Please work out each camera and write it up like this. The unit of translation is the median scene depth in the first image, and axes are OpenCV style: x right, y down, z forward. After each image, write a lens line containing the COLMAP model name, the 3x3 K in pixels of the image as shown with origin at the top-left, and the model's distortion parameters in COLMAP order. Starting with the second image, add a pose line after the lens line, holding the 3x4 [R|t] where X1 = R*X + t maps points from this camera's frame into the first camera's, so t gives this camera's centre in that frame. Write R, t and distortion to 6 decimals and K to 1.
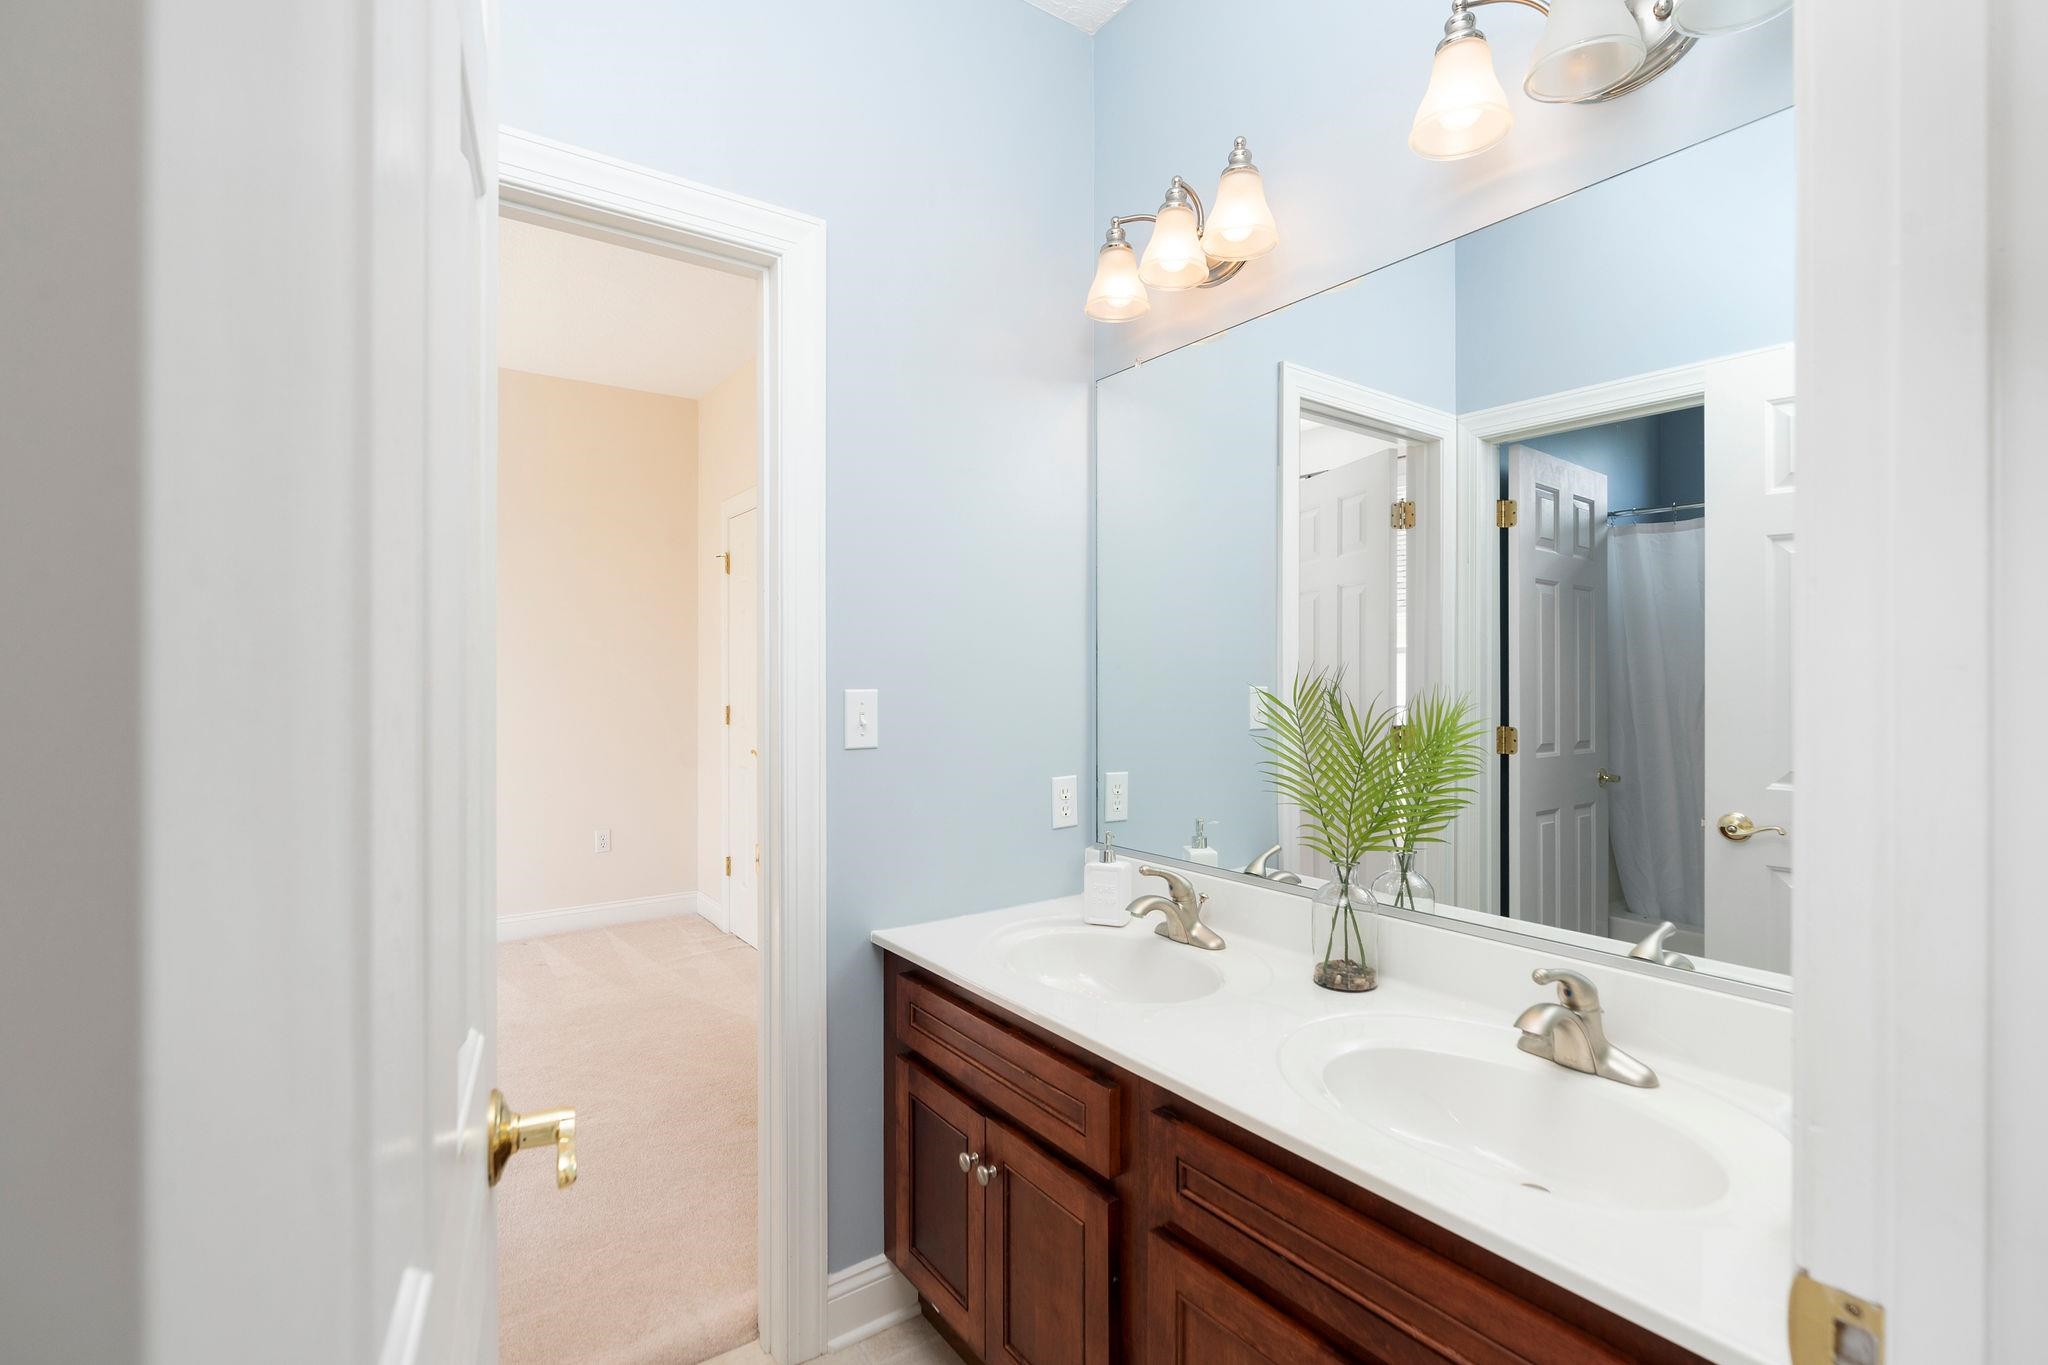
lens RADIAL K [[940.9, 0, 1035.4], [0, 940.9, 685.8], [0, 0, 1]] dist [-0.003974, 0.000631]
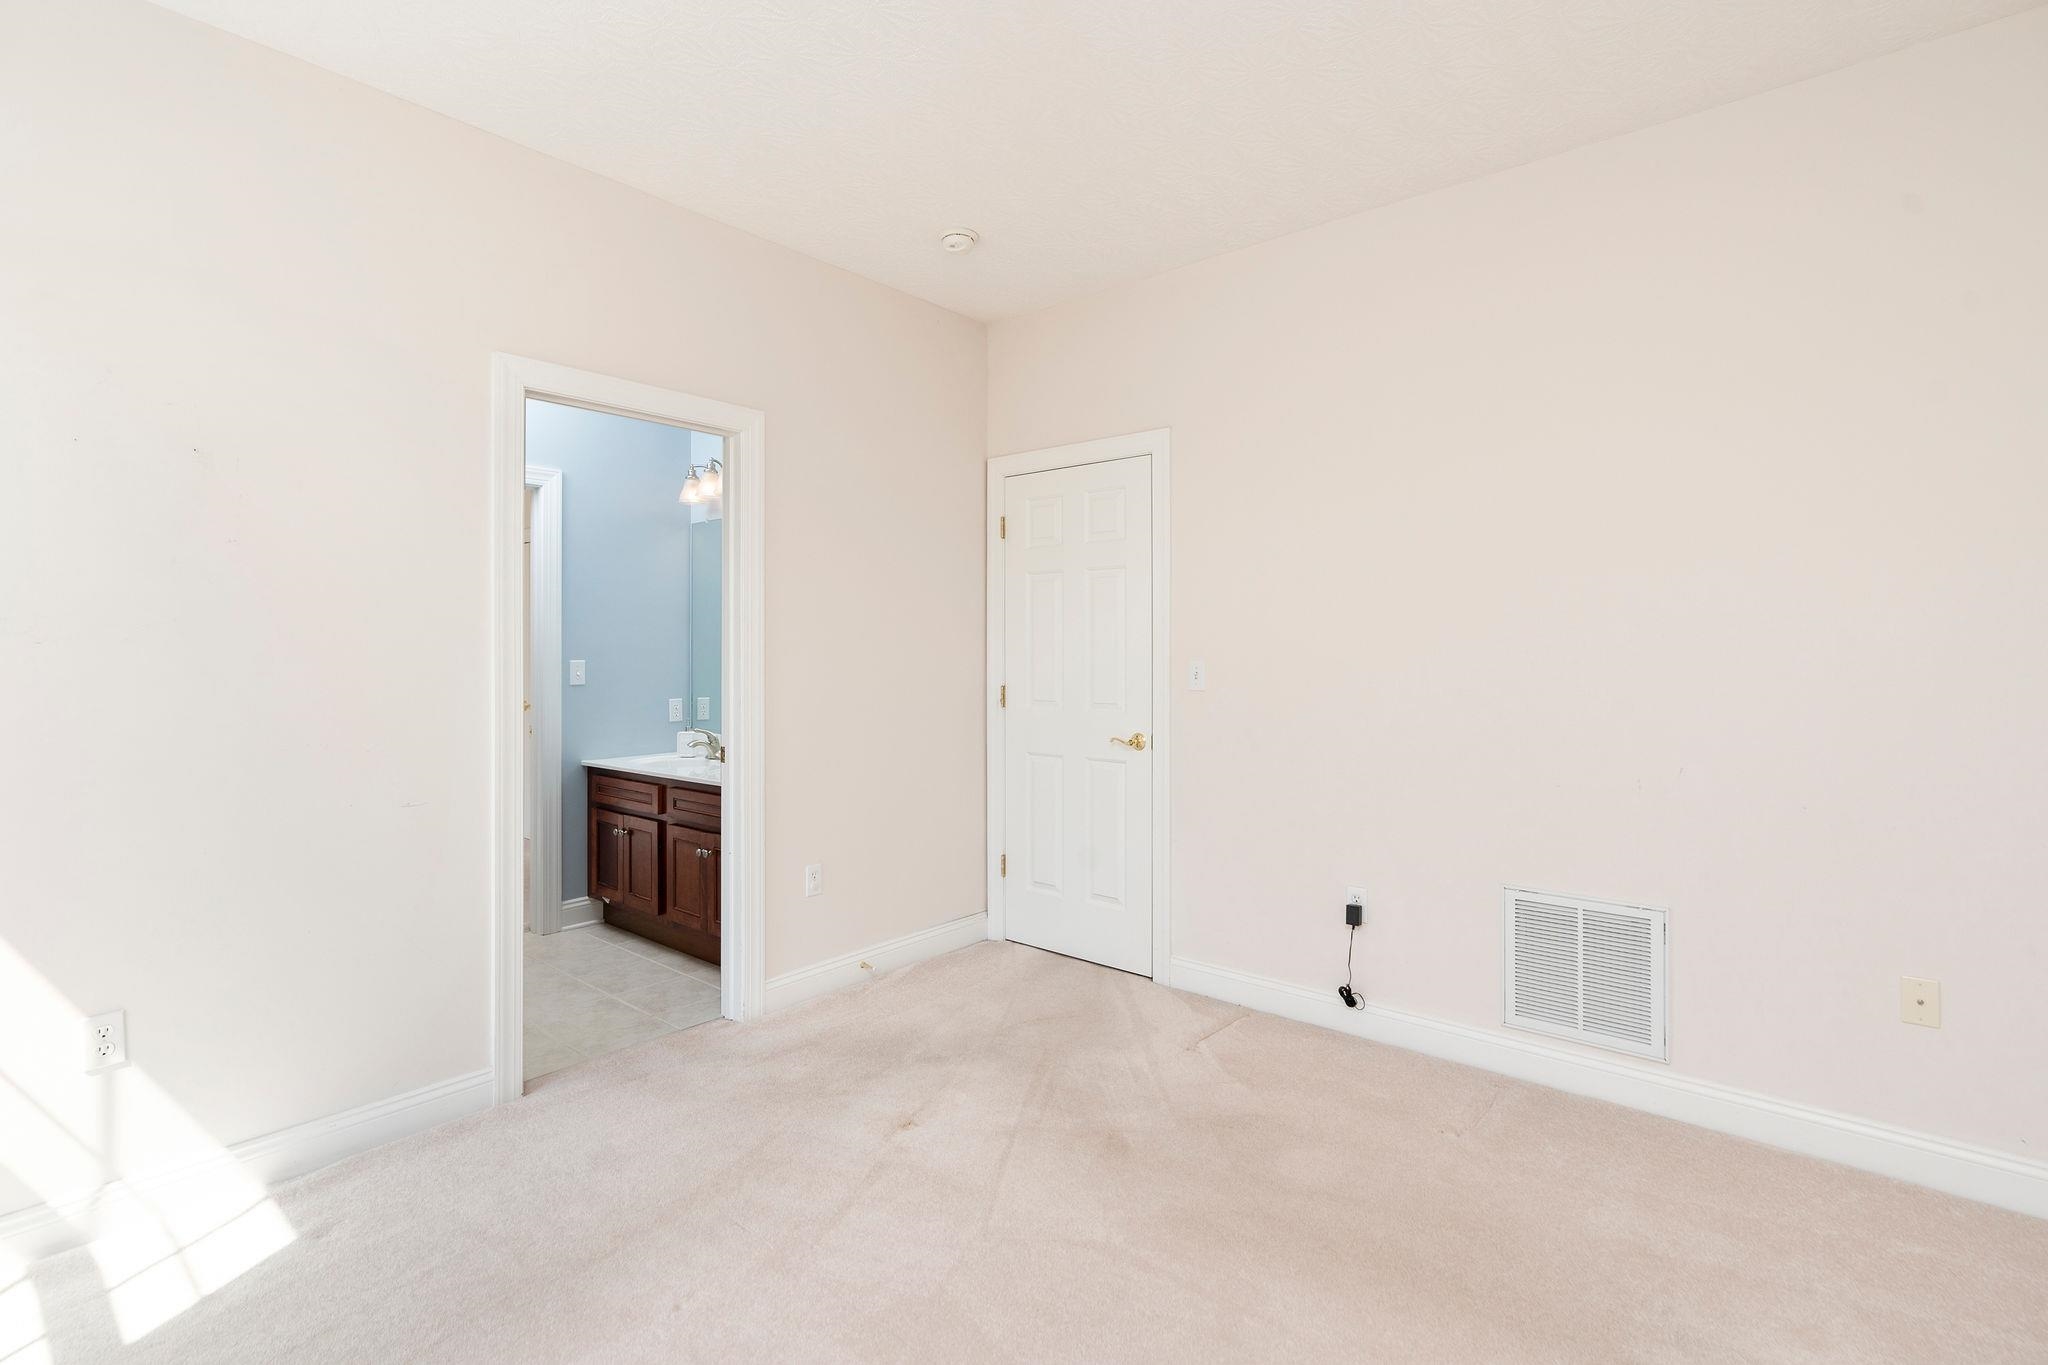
lens RADIAL K [[940.9, 0, 1028.1], [0, 940.9, 672.0], [0, 0, 1]] dist [-0.003974, 0.000631]
pose [[0.971582, -0.000486, 0.236702, 0.373811], [-0.001115, 0.999977, 0.006629, 0.017266], [-0.236699, -0.006705, 0.971560, -1.638270]]
